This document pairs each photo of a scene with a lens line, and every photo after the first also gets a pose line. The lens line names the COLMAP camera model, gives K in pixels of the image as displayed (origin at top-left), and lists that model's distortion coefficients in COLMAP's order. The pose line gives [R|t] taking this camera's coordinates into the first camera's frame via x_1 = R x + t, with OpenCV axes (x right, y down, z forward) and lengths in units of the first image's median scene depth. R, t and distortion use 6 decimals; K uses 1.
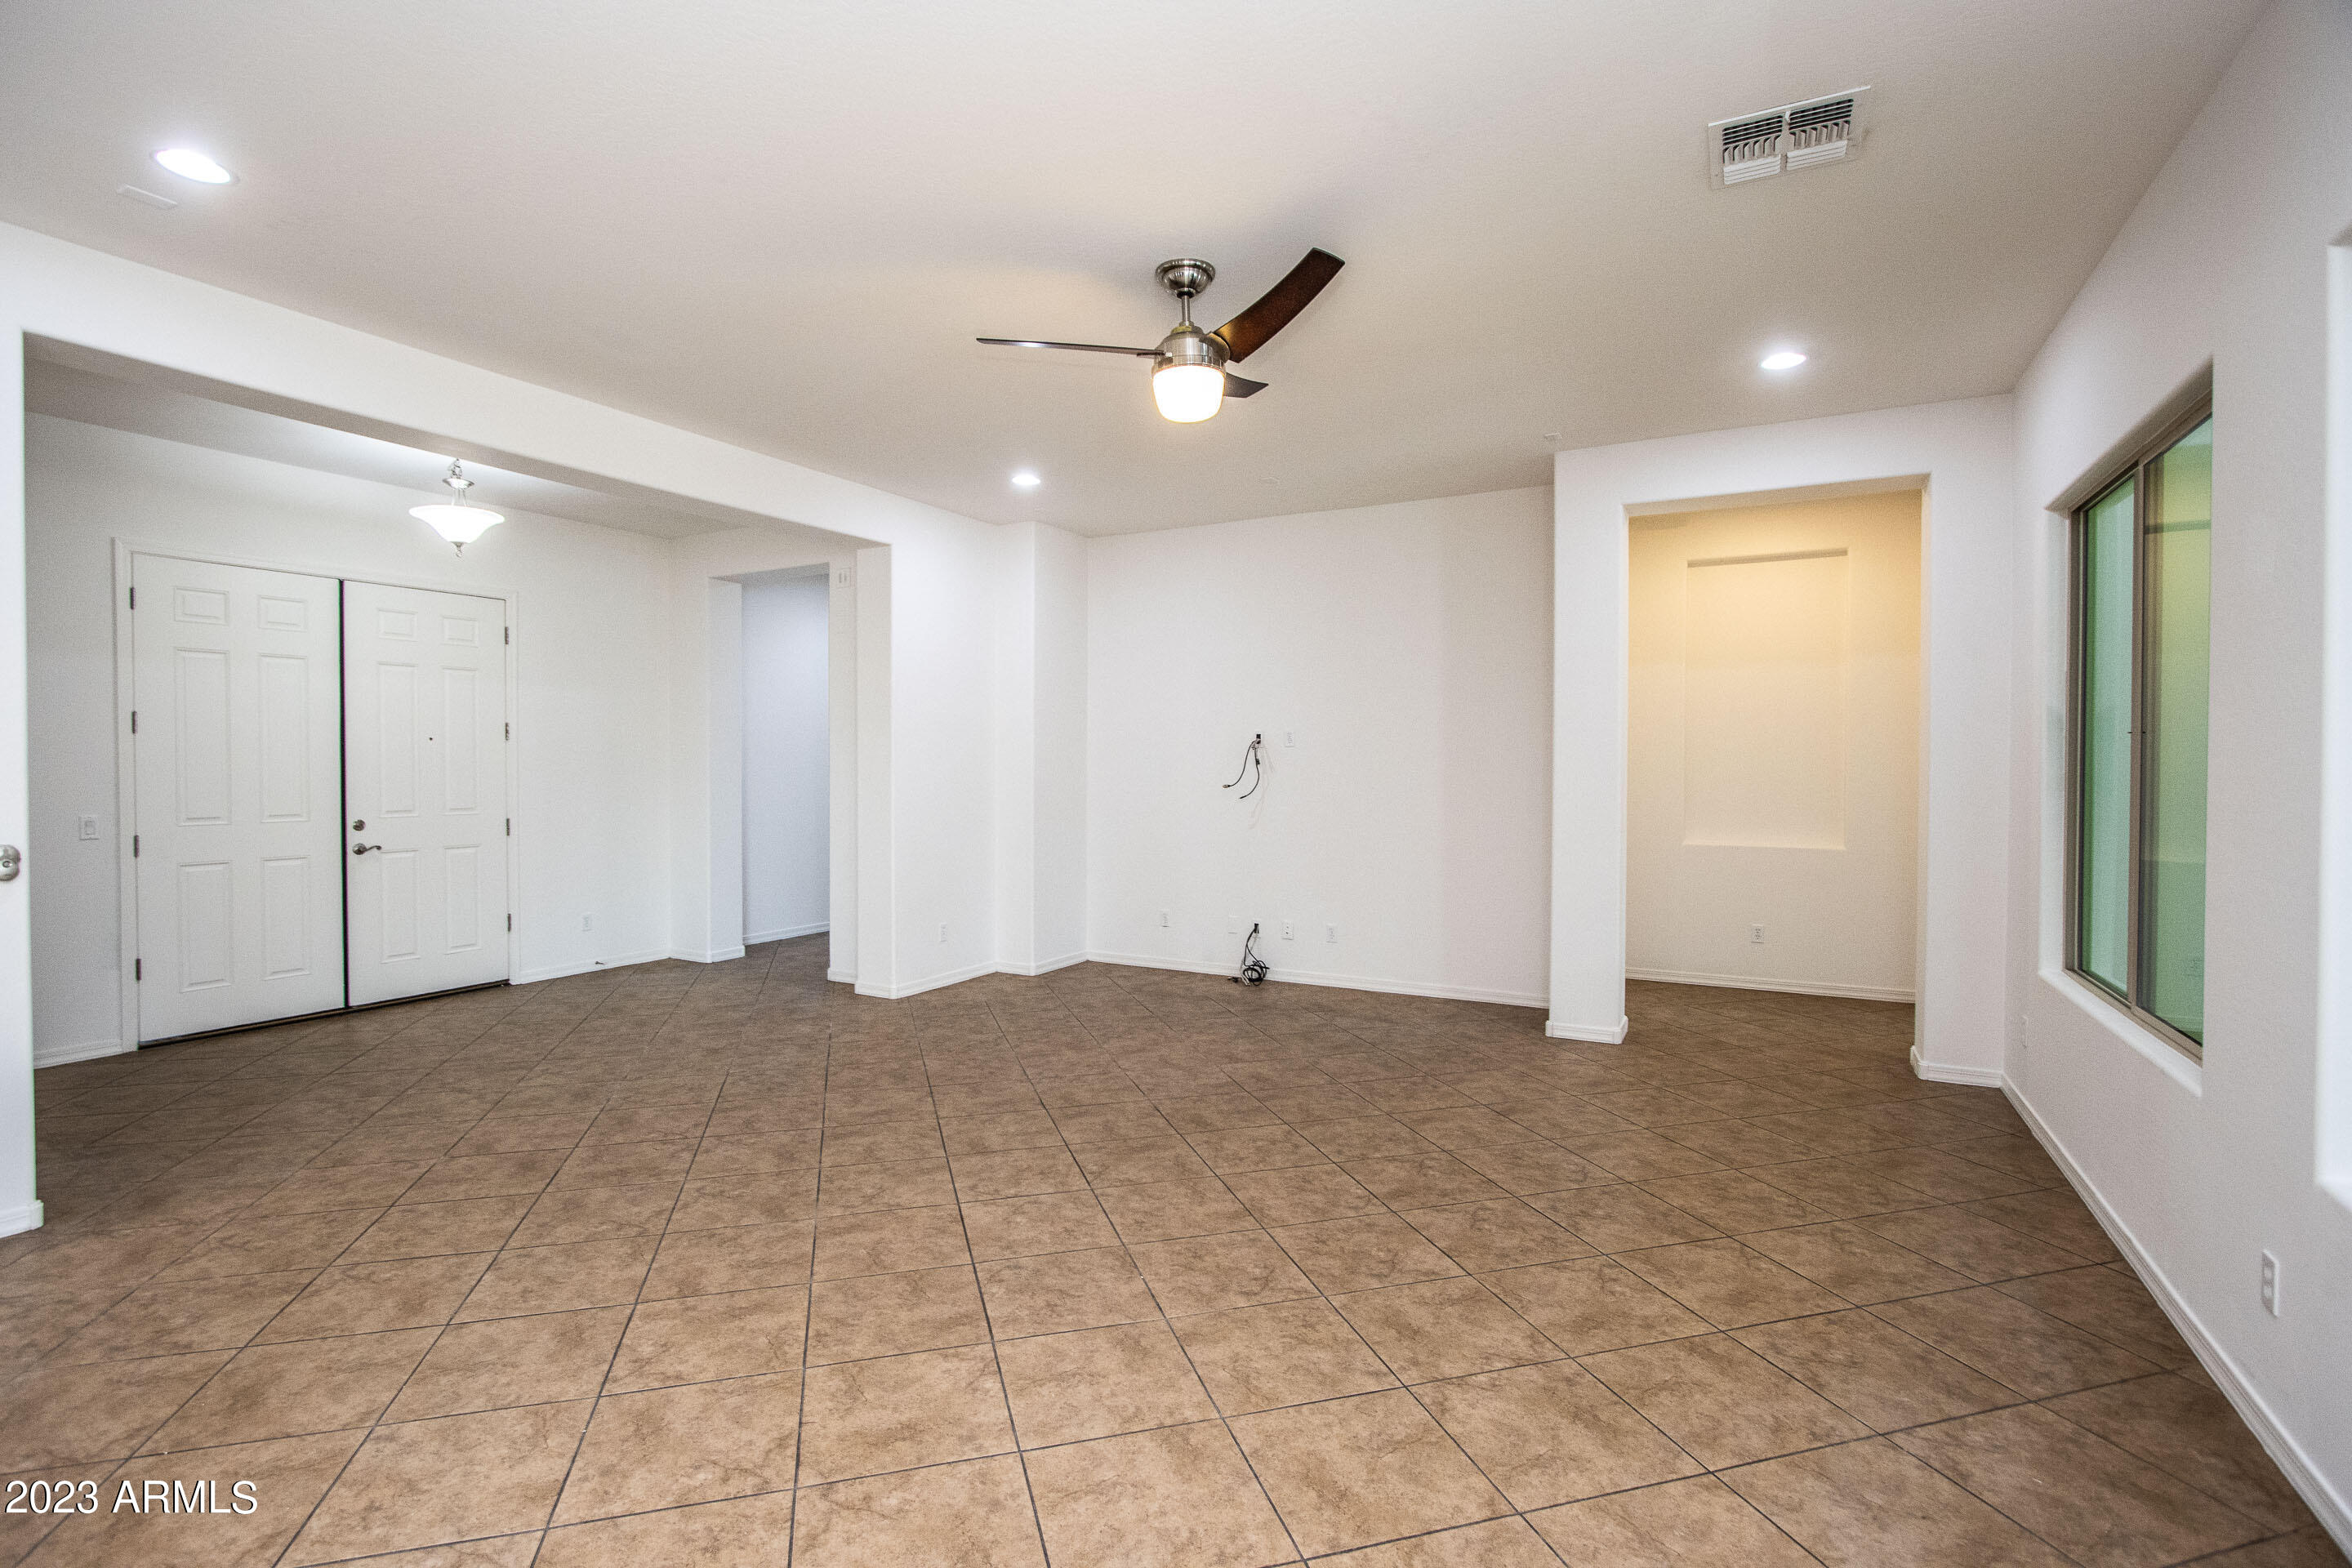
lens RADIAL K [[1123.8, 0, 1176.2], [0, 1123.8, 785.9], [0, 0, 1]] dist [-0.021187, 0.000636]
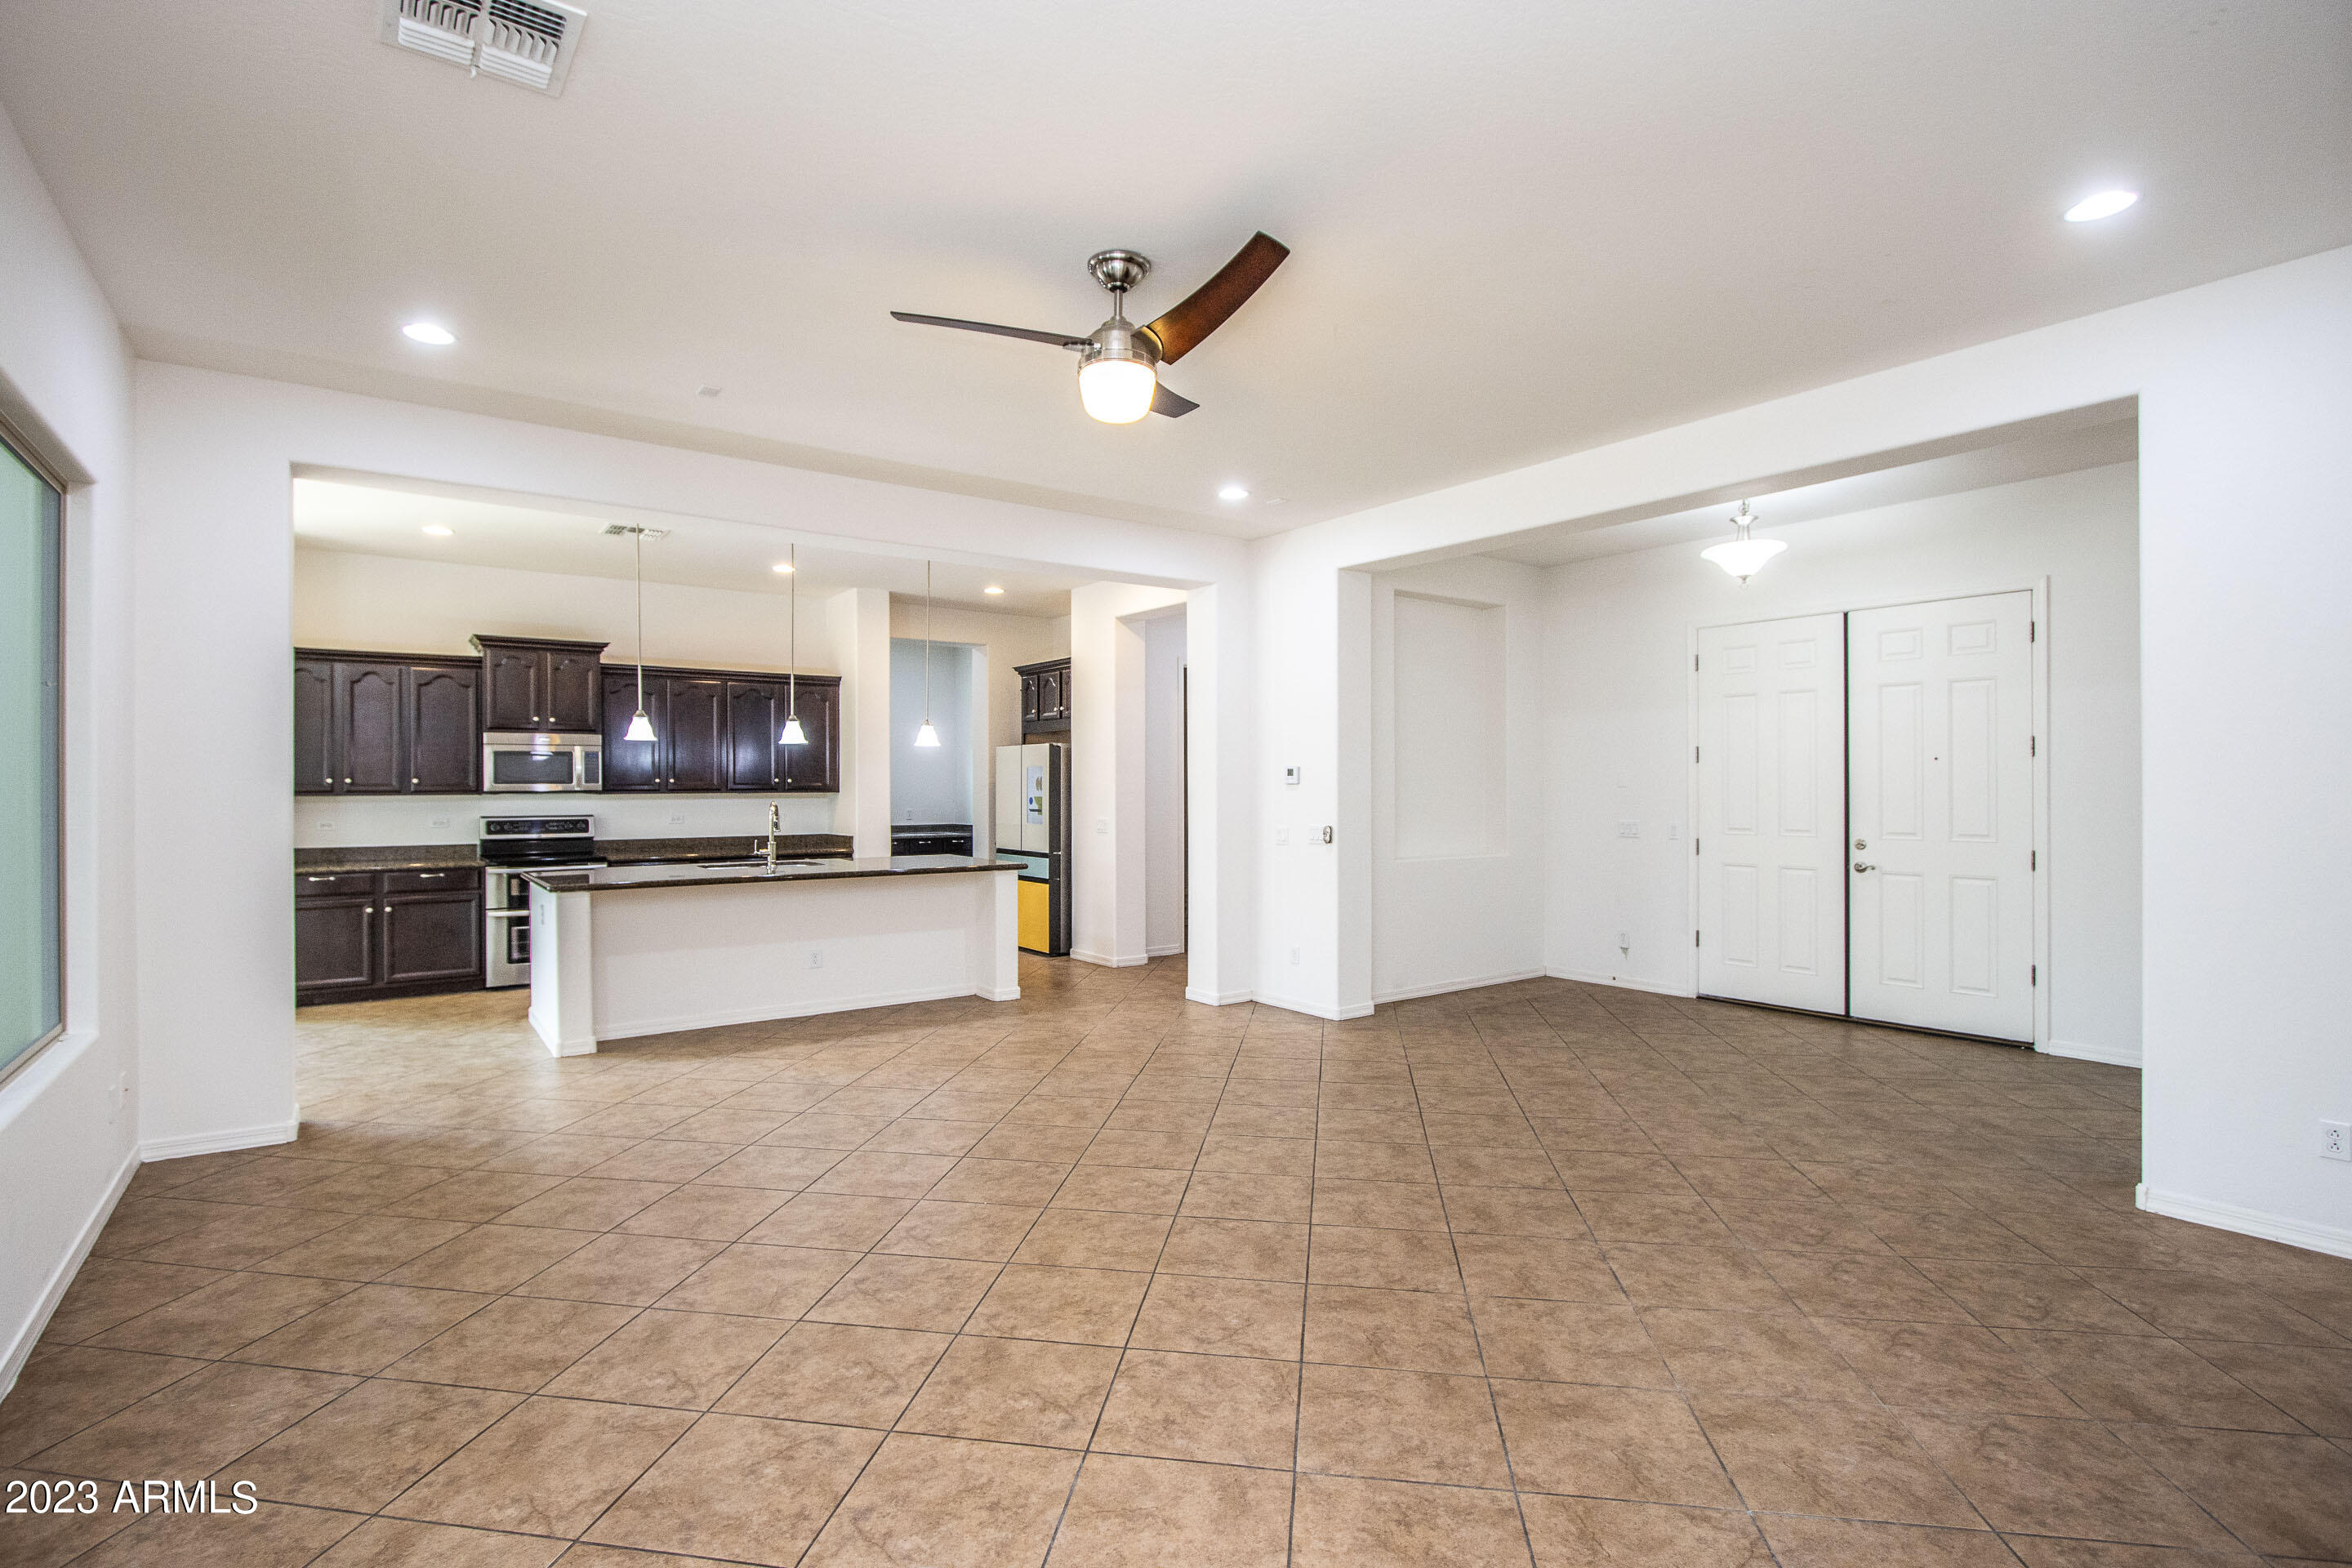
lens RADIAL K [[1123.8, 0, 1119.8], [0, 1123.8, 788.0], [0, 0, 1]] dist [-0.021187, 0.000636]
pose [[-0.471520, 0.002078, -0.881853, 0.867427], [-0.016318, 0.999805, 0.011081, -0.029782], [0.881705, 0.019615, -0.471394, 1.497958]]
